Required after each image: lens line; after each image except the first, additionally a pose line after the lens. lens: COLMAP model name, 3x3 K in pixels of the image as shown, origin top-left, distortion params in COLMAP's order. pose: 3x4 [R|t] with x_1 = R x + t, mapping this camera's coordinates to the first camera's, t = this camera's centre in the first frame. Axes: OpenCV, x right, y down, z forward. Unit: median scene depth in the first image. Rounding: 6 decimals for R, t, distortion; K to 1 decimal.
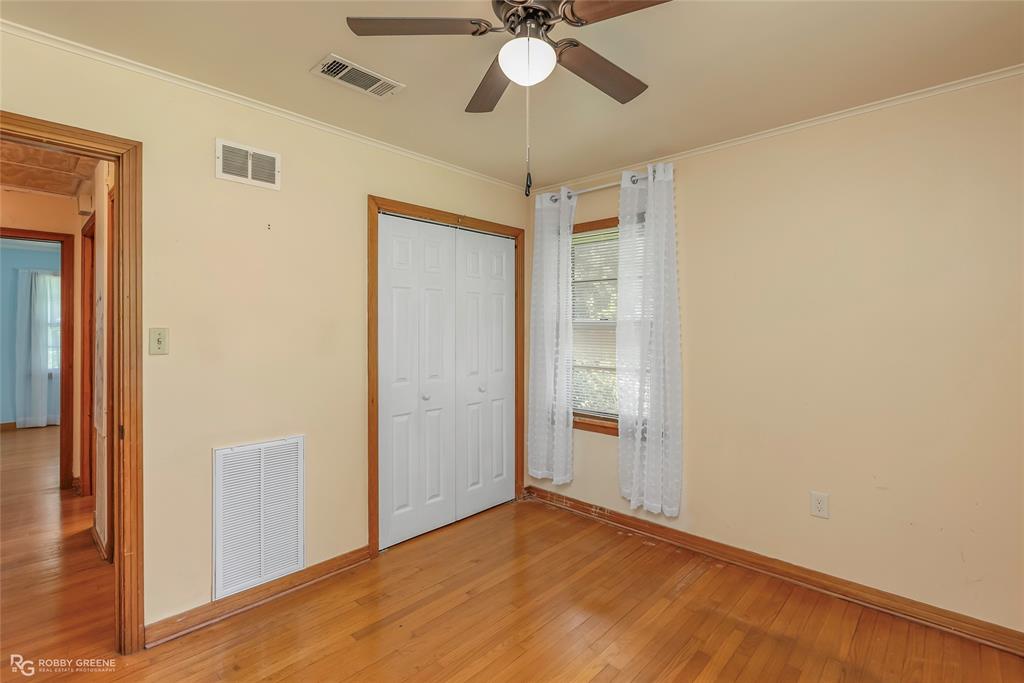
lens RADIAL K [[472.7, 0, 512.7], [0, 472.7, 338.2], [0, 0, 1]] dist [-0.000577, 0.000681]
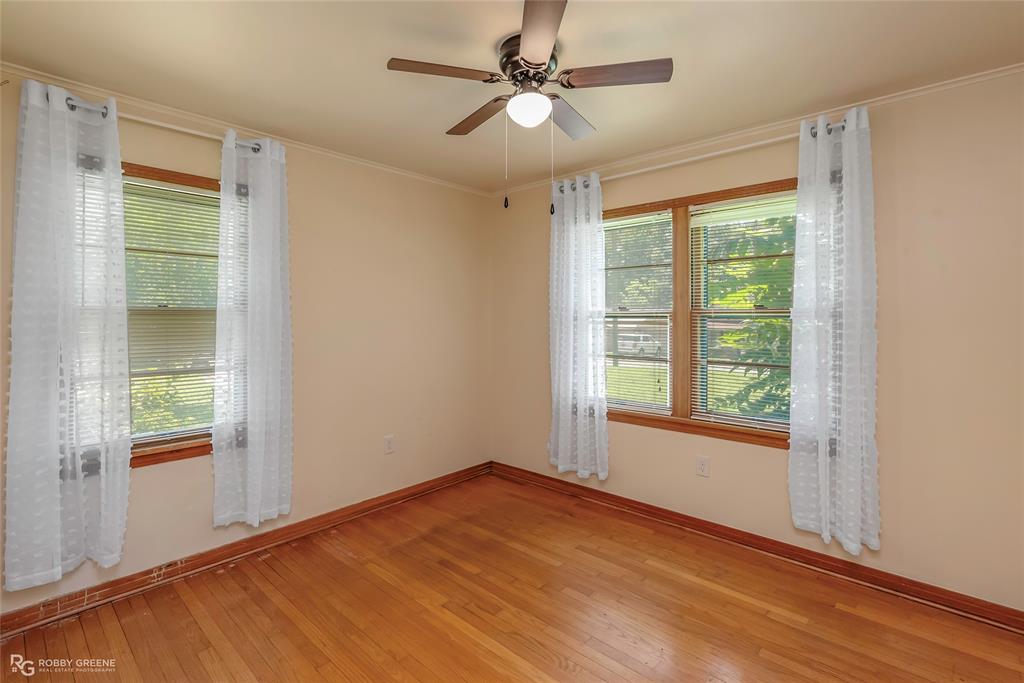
lens RADIAL K [[476.7, 0, 520.1], [0, 476.7, 324.0], [0, 0, 1]] dist [-0.001788, -0.000136]
pose [[-0.016625, -0.017042, 0.999717, -0.619776], [0.022652, 0.999592, 0.017416, -0.013685], [-0.999605, 0.022935, -0.016232, 0.519314]]
